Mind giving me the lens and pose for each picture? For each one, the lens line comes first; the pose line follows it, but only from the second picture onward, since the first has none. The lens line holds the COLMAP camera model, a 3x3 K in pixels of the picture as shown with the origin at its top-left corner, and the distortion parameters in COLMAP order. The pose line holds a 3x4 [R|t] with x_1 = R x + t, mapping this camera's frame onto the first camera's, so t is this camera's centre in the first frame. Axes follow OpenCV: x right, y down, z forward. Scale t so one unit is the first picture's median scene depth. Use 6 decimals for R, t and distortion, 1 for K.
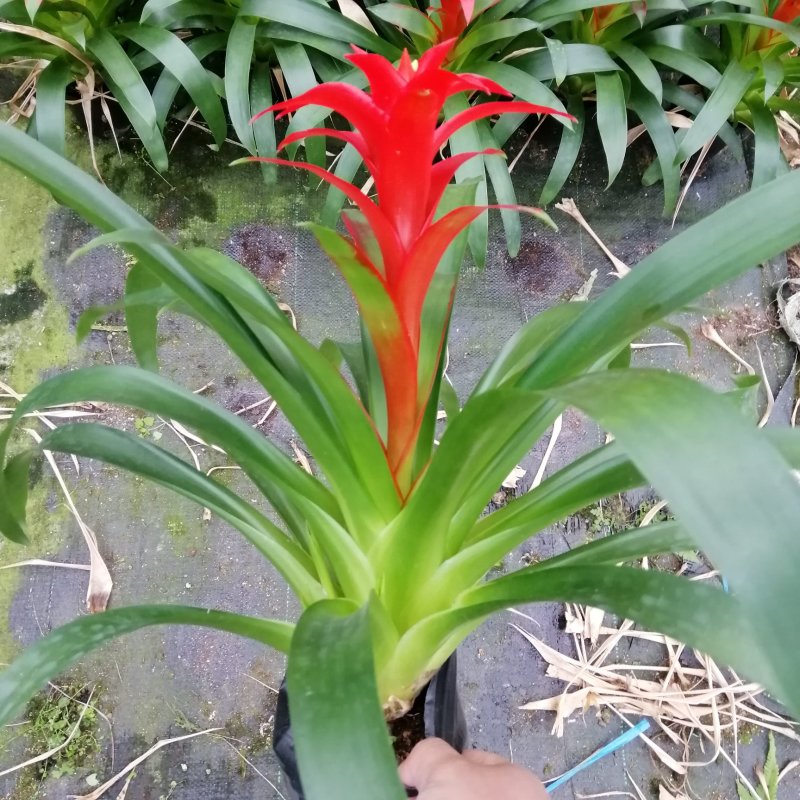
lens RADIAL K [[686.4, 0, 400.0], [0, 686.4, 400.0], [0, 0, 1]] dist [0.000612, 0.000205]
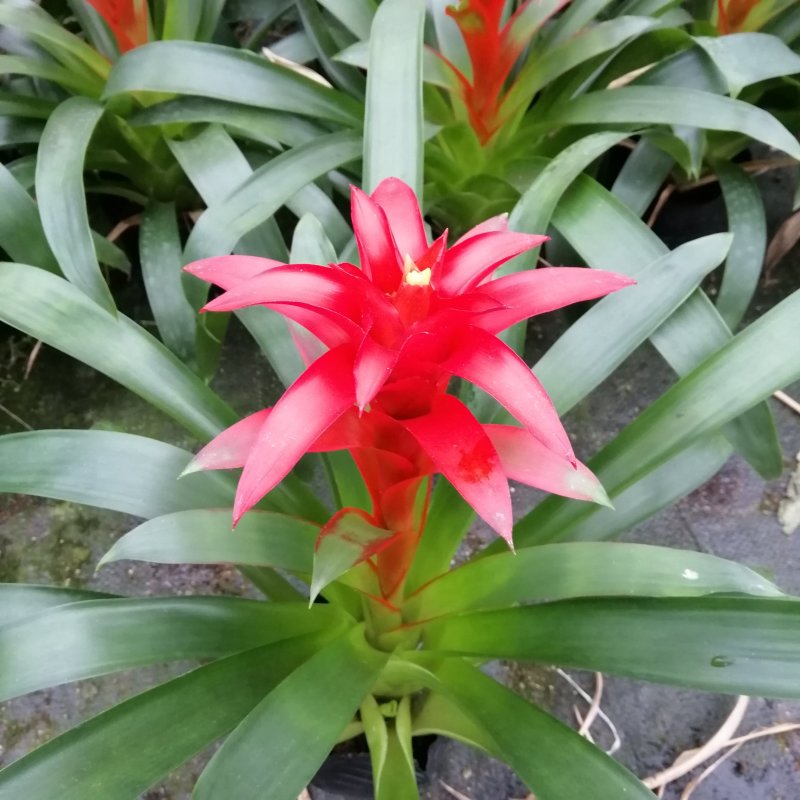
lens RADIAL K [[686.4, 0, 400.0], [0, 686.4, 400.0], [0, 0, 1]] dist [0.000612, 0.000205]
pose [[0.985565, -0.168737, 0.013749, -0.045782], [0.164310, 0.933819, -0.317779, -0.123609], [0.040782, 0.315451, 0.948065, 0.532690]]
